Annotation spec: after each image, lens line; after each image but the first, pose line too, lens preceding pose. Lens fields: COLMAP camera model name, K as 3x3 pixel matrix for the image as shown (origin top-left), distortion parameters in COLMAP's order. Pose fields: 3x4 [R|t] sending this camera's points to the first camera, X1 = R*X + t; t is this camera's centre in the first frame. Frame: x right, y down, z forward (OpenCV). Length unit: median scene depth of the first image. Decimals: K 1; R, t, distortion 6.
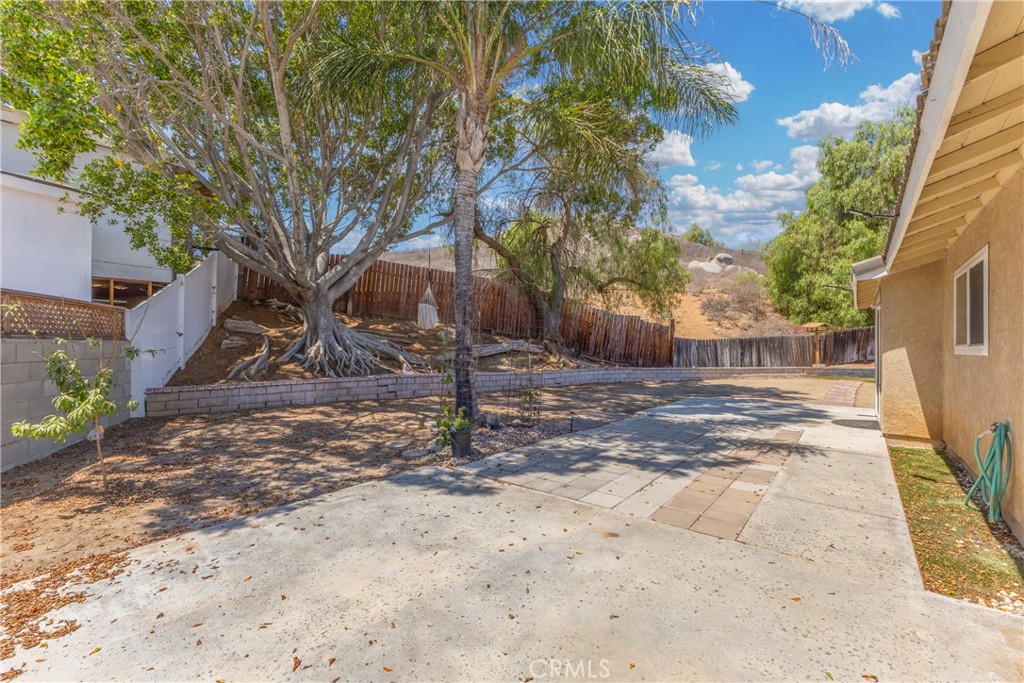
lens RADIAL K [[443.0, 0, 515.7], [0, 443.0, 342.2], [0, 0, 1]] dist [0.000587, -0.001085]
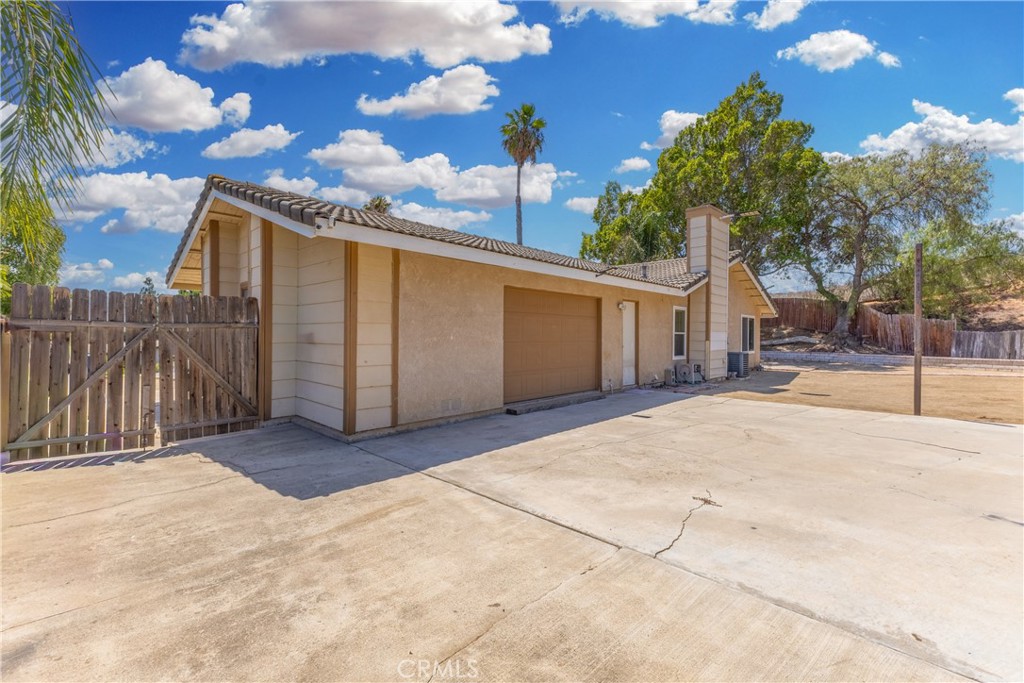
lens RADIAL K [[443.0, 0, 514.1], [0, 443.0, 339.1], [0, 0, 1]] dist [0.000587, -0.001085]
pose [[-0.076785, -0.007663, -0.997018, 1.449479], [0.003422, 0.999963, -0.007950, 0.013489], [0.997042, -0.004023, -0.076756, 0.002456]]
